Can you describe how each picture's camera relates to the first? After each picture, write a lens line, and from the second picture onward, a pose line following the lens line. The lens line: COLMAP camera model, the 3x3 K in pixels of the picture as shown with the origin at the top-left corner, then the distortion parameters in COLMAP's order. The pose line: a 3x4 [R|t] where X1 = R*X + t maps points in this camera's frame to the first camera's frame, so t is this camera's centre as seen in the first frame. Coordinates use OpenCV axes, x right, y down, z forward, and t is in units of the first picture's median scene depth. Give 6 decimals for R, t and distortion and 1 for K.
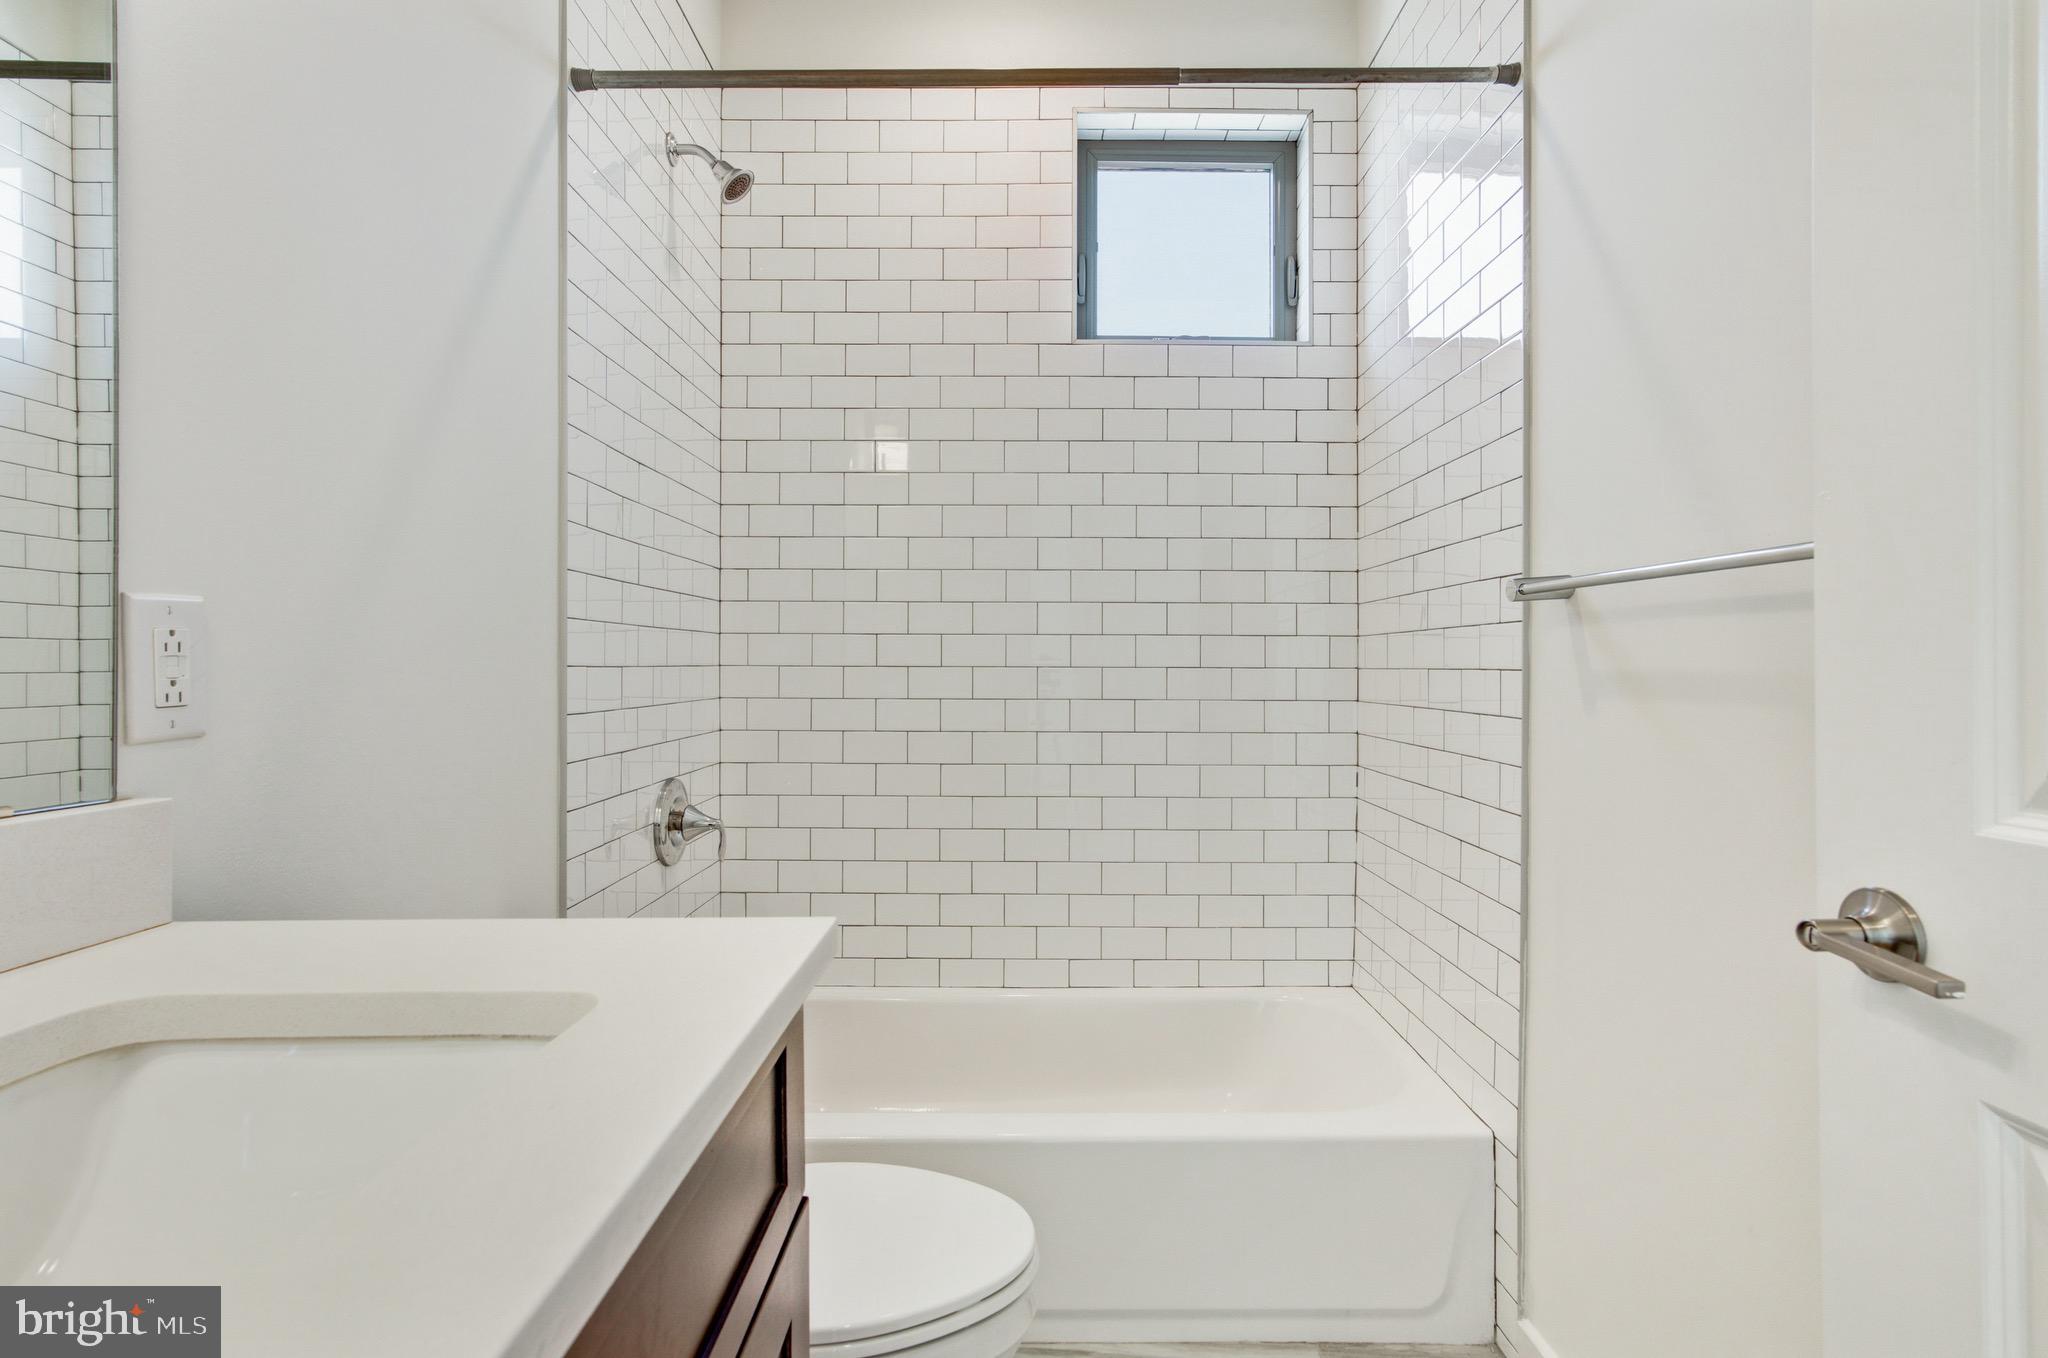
lens RADIAL K [[1011.1, 0, 1027.6], [0, 1011.1, 664.2], [0, 0, 1]] dist [-0.007738, 0.009718]
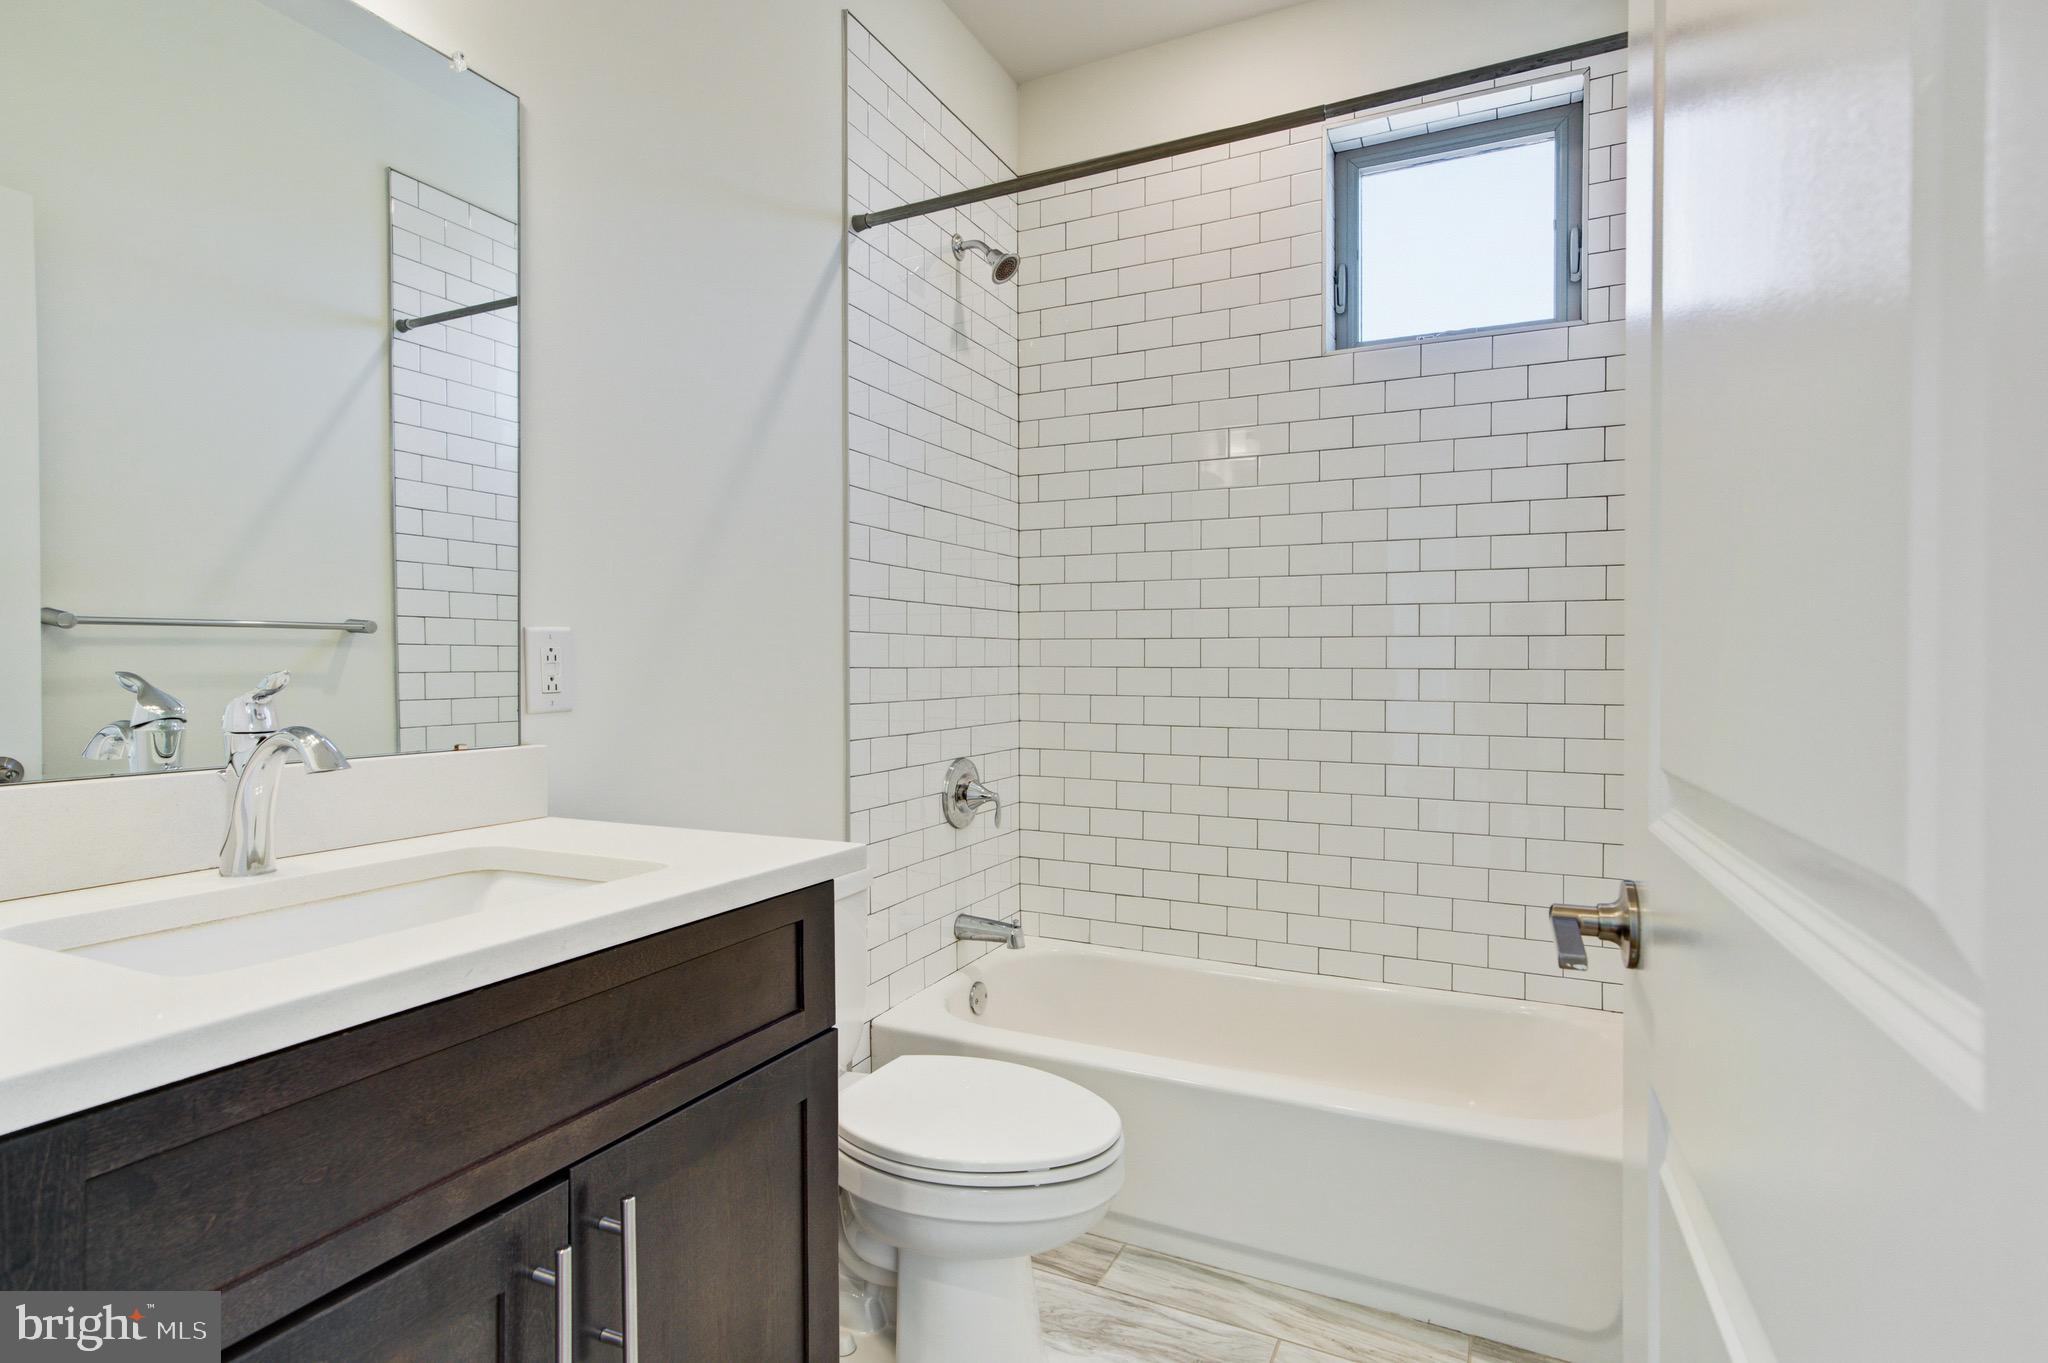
lens RADIAL K [[1011.1, 0, 1026.7], [0, 1011.1, 683.0], [0, 0, 1]] dist [-0.007738, 0.009718]
pose [[0.900937, 0.007724, -0.433880, 0.222568], [0.000755, 0.999812, 0.019367, -0.002477], [0.433949, -0.017776, 0.900762, -0.069375]]
